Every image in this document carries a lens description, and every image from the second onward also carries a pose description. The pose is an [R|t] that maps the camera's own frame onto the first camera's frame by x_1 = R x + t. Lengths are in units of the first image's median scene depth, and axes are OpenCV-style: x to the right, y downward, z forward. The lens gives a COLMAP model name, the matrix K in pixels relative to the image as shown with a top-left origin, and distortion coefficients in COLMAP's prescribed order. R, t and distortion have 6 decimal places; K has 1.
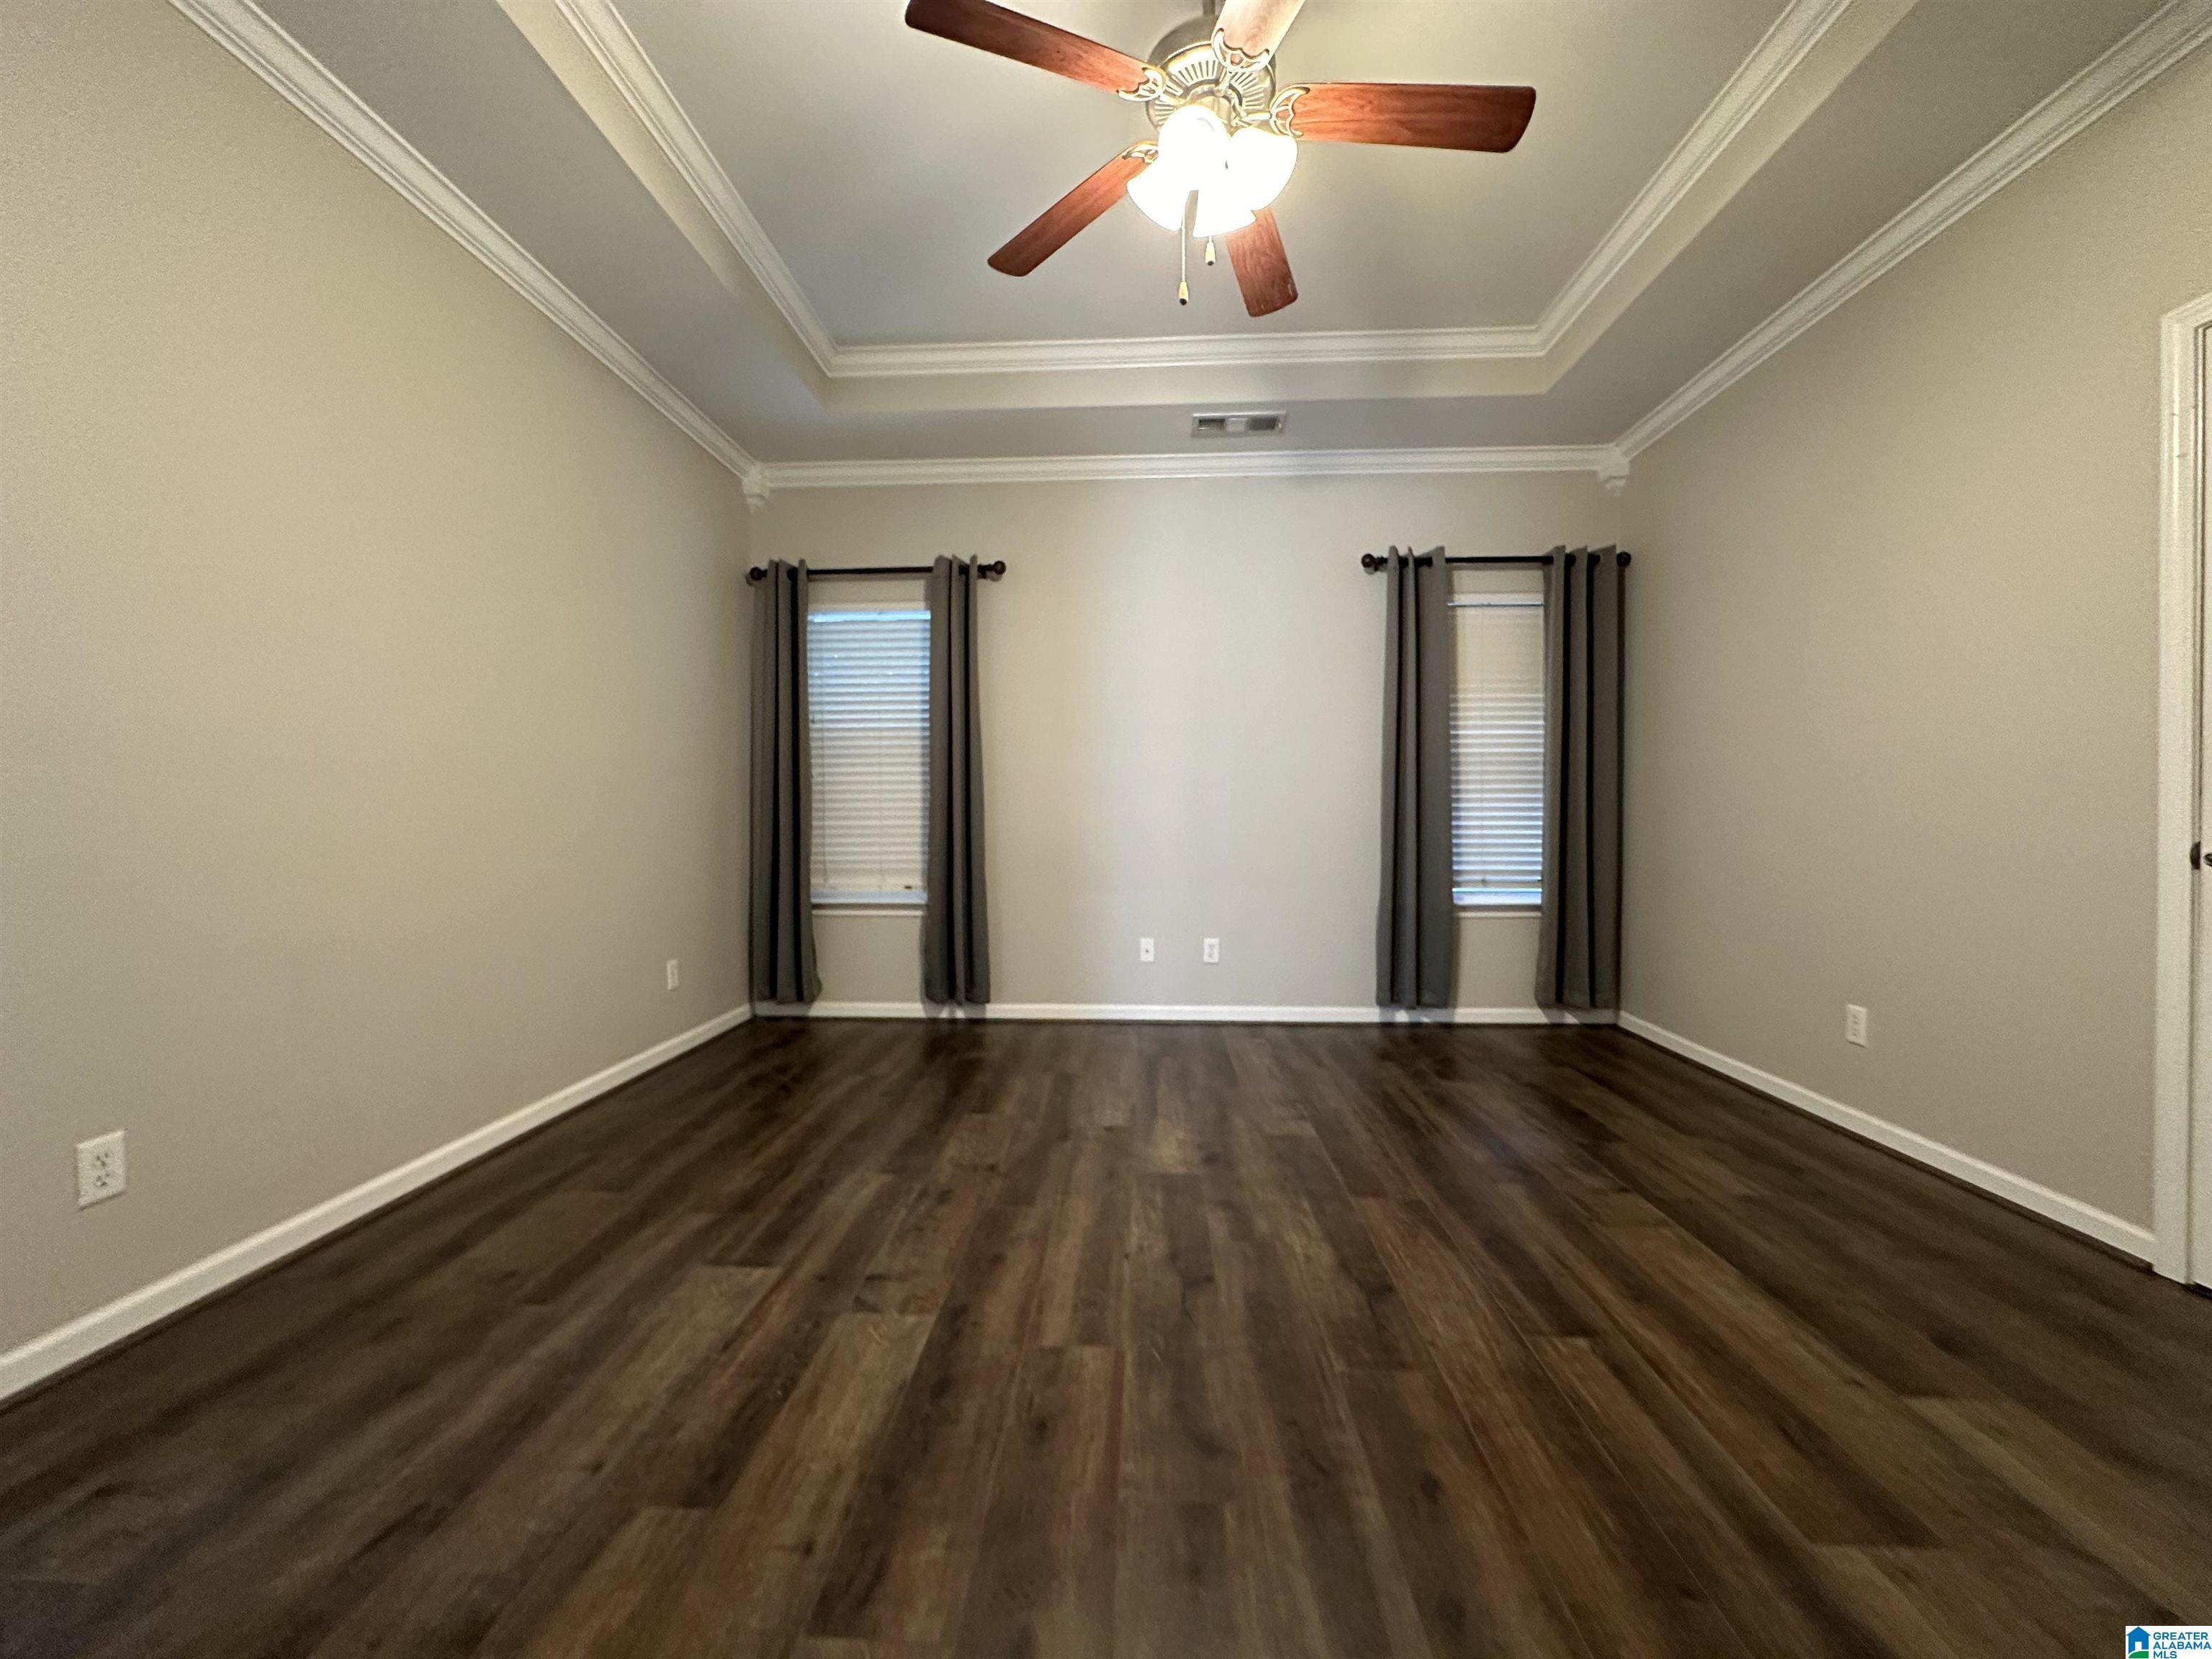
lens RADIAL K [[879.4, 0, 1100.5], [0, 879.4, 832.4], [0, 0, 1]] dist [-0.003379, -0.000506]
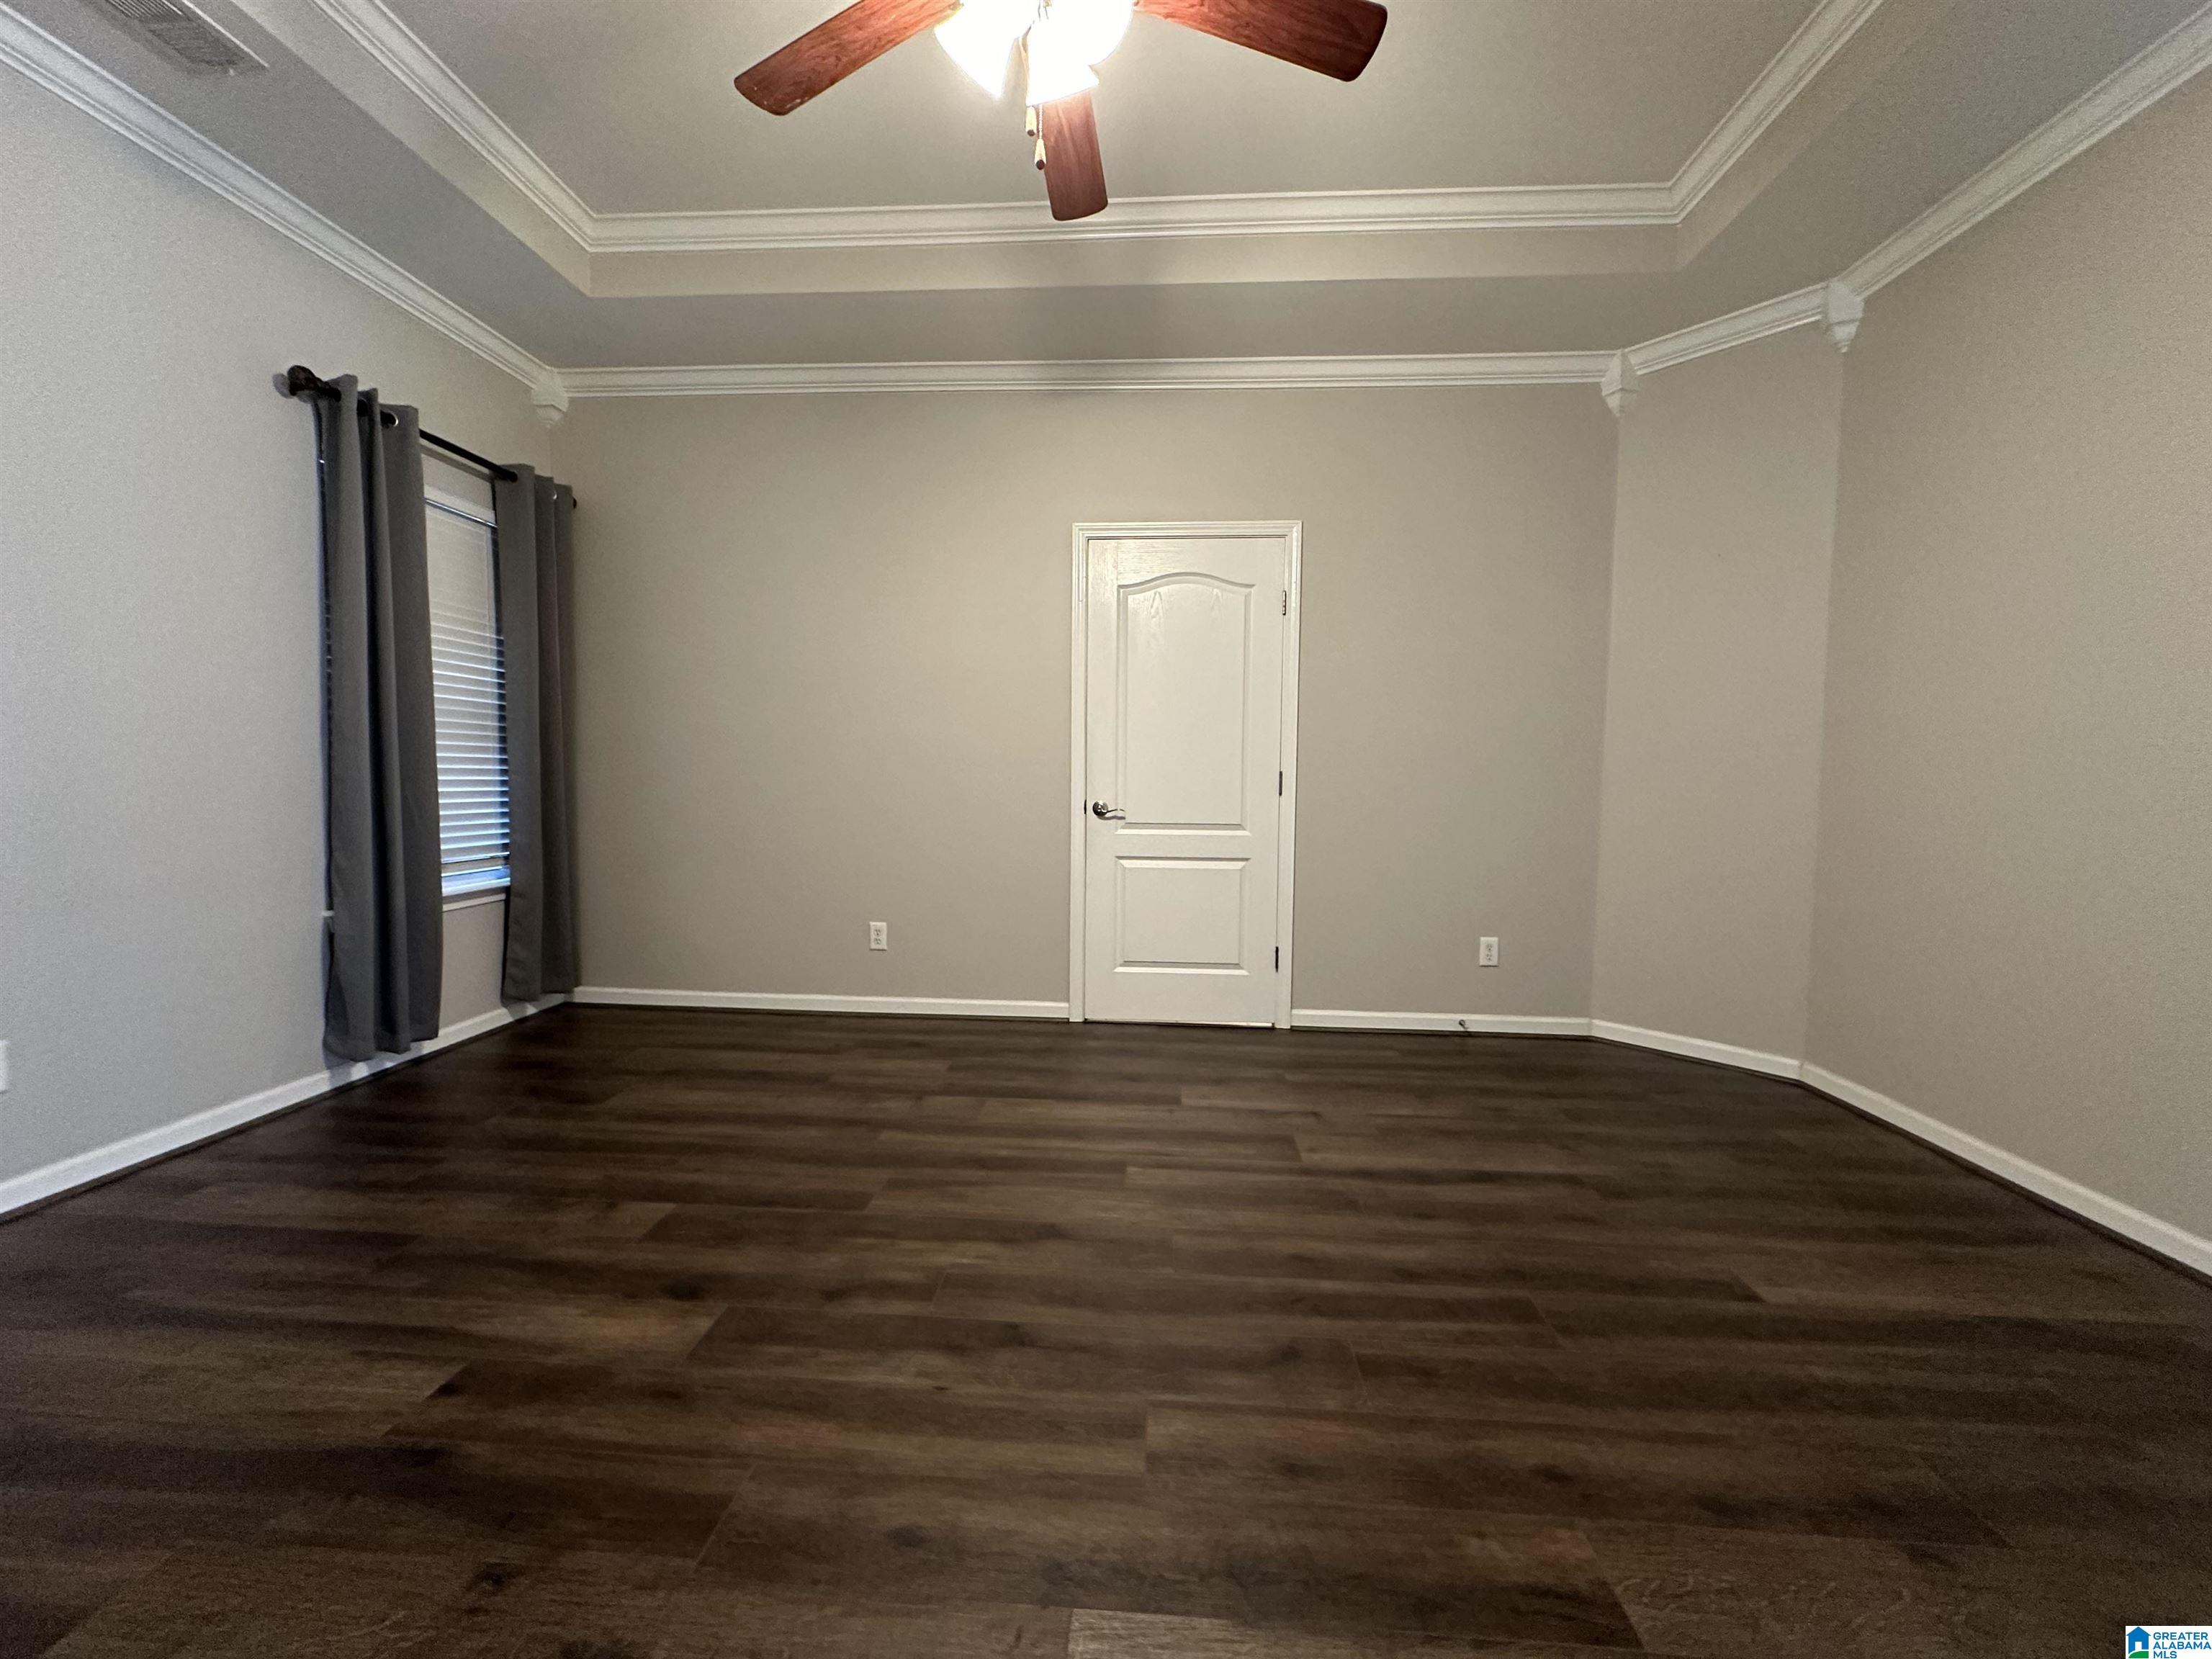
lens RADIAL K [[879.4, 0, 1100.5], [0, 879.4, 832.4], [0, 0, 1]] dist [-0.003379, -0.000506]
pose [[0.019318, -0.061523, 0.997919, -0.494291], [0.006837, 0.998090, 0.061402, -0.025380], [-0.999790, 0.005637, 0.019701, 0.613833]]
